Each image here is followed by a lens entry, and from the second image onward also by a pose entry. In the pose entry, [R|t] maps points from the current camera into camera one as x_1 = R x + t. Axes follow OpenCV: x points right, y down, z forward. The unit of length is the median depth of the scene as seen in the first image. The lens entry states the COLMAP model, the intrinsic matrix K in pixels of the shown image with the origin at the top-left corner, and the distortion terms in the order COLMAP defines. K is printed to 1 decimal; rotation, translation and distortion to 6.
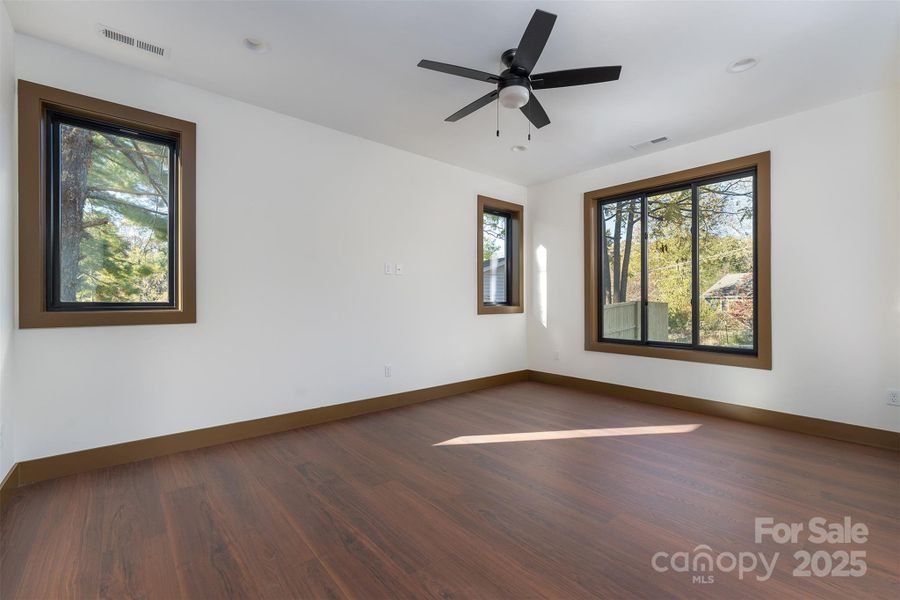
lens RADIAL K [[384.7, 0, 450.4], [0, 384.7, 300.4], [0, 0, 1]] dist [0.002644, -0.000563]
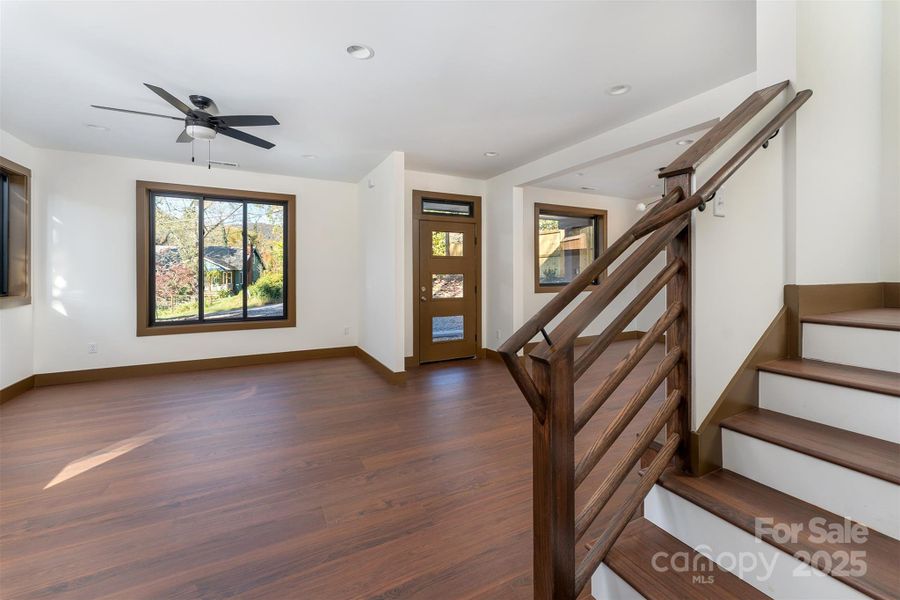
lens RADIAL K [[384.7, 0, 472.2], [0, 384.7, 273.4], [0, 0, 1]] dist [0.002644, -0.000563]
pose [[0.196718, -0.003007, 0.980456, -0.553042], [-0.003875, 0.999985, 0.003845, -0.050563], [-0.980453, -0.004555, 0.196703, -0.066356]]
